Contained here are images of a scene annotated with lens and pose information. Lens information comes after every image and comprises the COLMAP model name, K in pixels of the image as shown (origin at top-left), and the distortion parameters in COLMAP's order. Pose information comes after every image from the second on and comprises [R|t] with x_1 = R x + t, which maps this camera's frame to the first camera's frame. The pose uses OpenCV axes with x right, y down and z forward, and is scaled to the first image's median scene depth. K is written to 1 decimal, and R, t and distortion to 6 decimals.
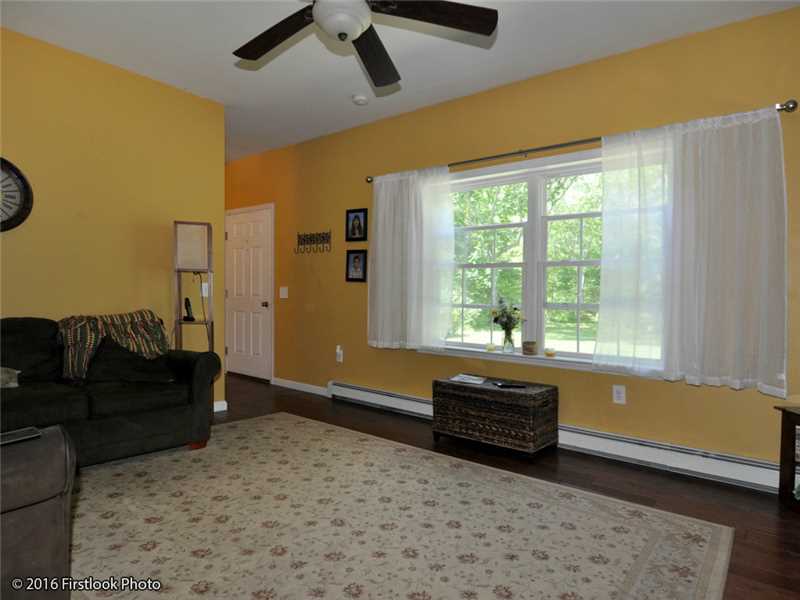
lens RADIAL K [[475.8, 0, 400.0], [0, 475.8, 300.0], [0, 0, 1]] dist [0.001262, 0.000292]
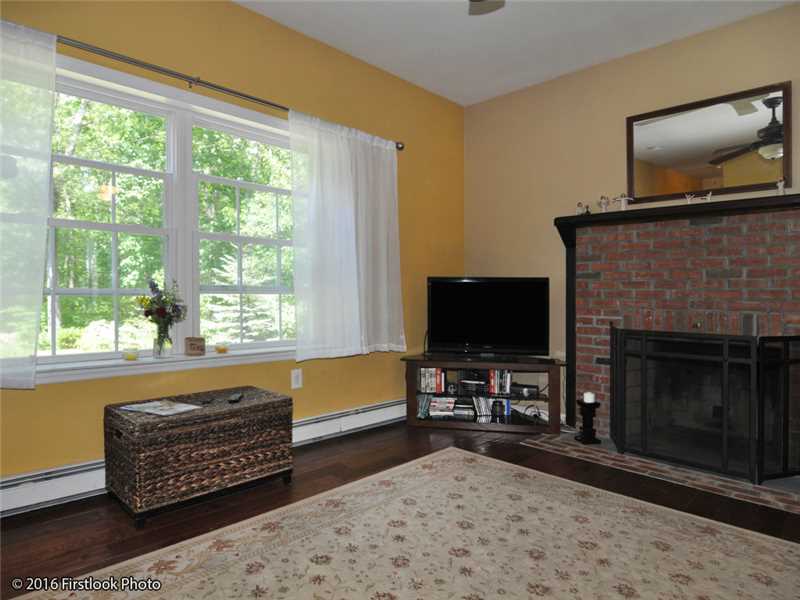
lens RADIAL K [[481.4, 0, 399.6], [0, 481.4, 278.4], [0, 0, 1]] dist [-0.022552, -0.001064]
pose [[0.121538, 0.002339, 0.992584, -0.496112], [-0.010822, 0.999941, -0.001032, -0.009442], [-0.992528, -0.010616, 0.121556, 0.673431]]
